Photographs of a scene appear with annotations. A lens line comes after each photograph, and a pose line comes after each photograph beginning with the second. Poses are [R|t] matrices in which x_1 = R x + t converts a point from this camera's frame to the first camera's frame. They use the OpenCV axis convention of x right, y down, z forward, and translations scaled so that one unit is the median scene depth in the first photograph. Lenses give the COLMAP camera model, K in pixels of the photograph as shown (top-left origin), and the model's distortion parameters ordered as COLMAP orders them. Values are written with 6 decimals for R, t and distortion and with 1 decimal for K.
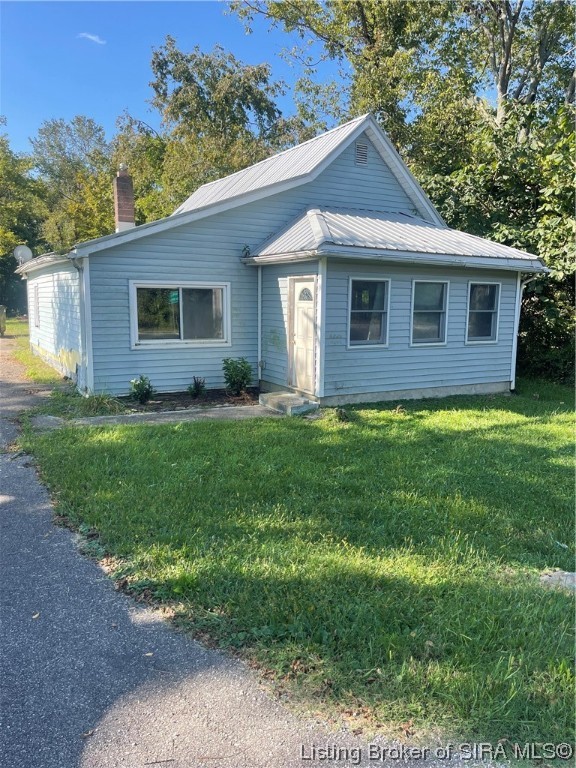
lens RADIAL K [[573.7, 0, 285.4], [0, 573.7, 387.2], [0, 0, 1]] dist [0.036987, -0.064269]
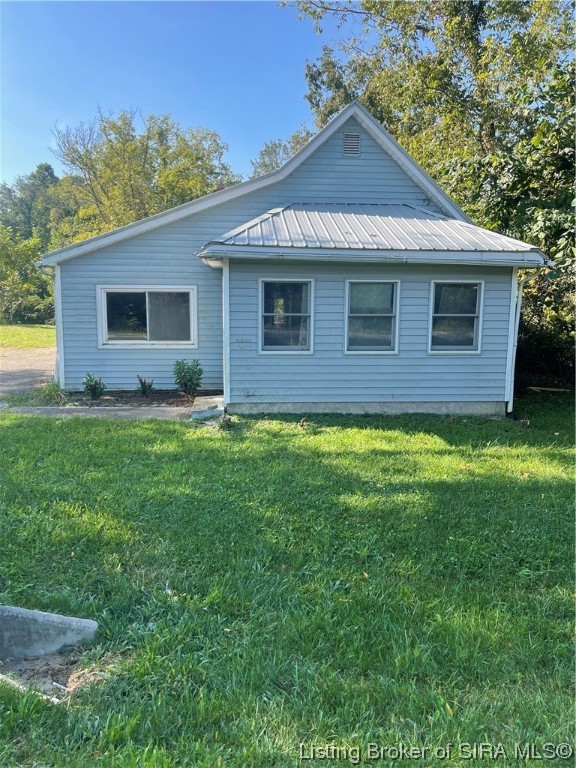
lens RADIAL K [[568.7, 0, 288.0], [0, 568.7, 384.0], [0, 0, 1]] dist [0.022034, -0.000896]
pose [[0.909695, 0.053939, -0.411760, 0.495374], [-0.059162, 0.998248, 0.000062, -0.019409], [0.411042, 0.024304, 0.911292, 0.158559]]
